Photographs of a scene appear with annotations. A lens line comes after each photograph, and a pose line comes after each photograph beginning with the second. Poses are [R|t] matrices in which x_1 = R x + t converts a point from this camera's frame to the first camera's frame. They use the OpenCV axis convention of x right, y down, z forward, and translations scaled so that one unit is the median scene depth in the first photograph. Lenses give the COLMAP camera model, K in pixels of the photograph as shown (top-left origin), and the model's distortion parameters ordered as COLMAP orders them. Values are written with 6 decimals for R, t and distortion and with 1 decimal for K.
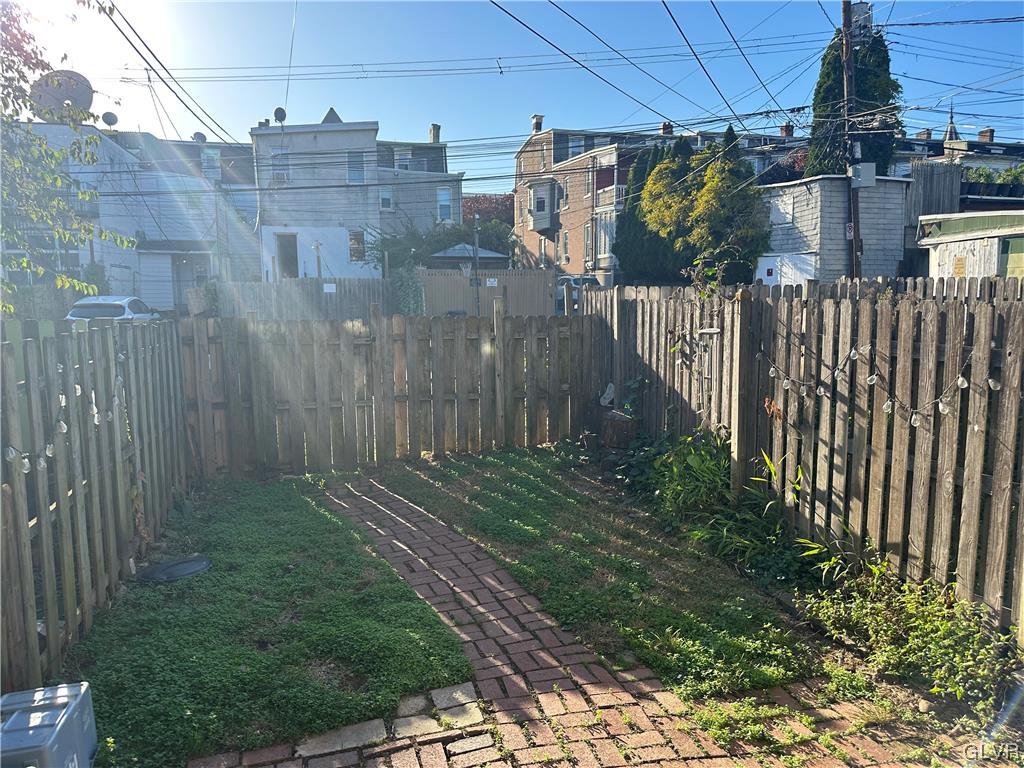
lens RADIAL K [[722.0, 0, 509.7], [0, 722.0, 377.6], [0, 0, 1]] dist [0.171696, -0.233583]
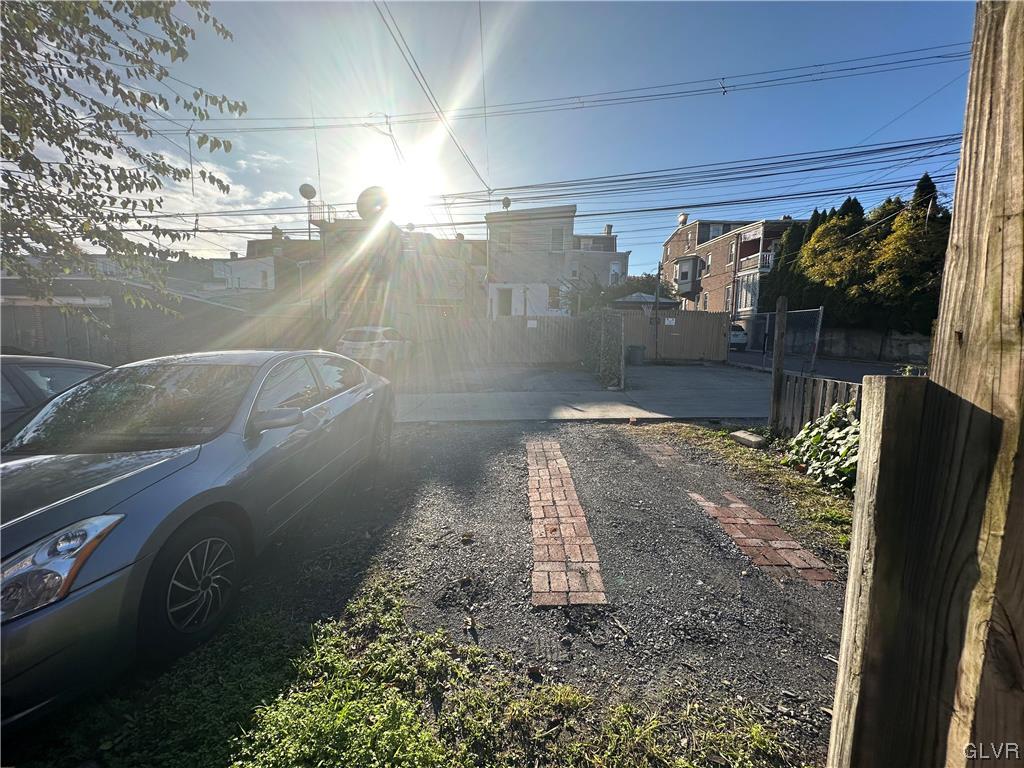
lens RADIAL K [[412.0, 0, 512.0], [0, 412.0, 384.0], [0, 0, 1]] dist [0.000173, 0.000013]
pose [[0.958251, 0.058078, -0.279966, -0.062203], [-0.061476, 0.998103, -0.003364, -0.013625], [0.279240, 0.020434, 0.960004, 0.257162]]
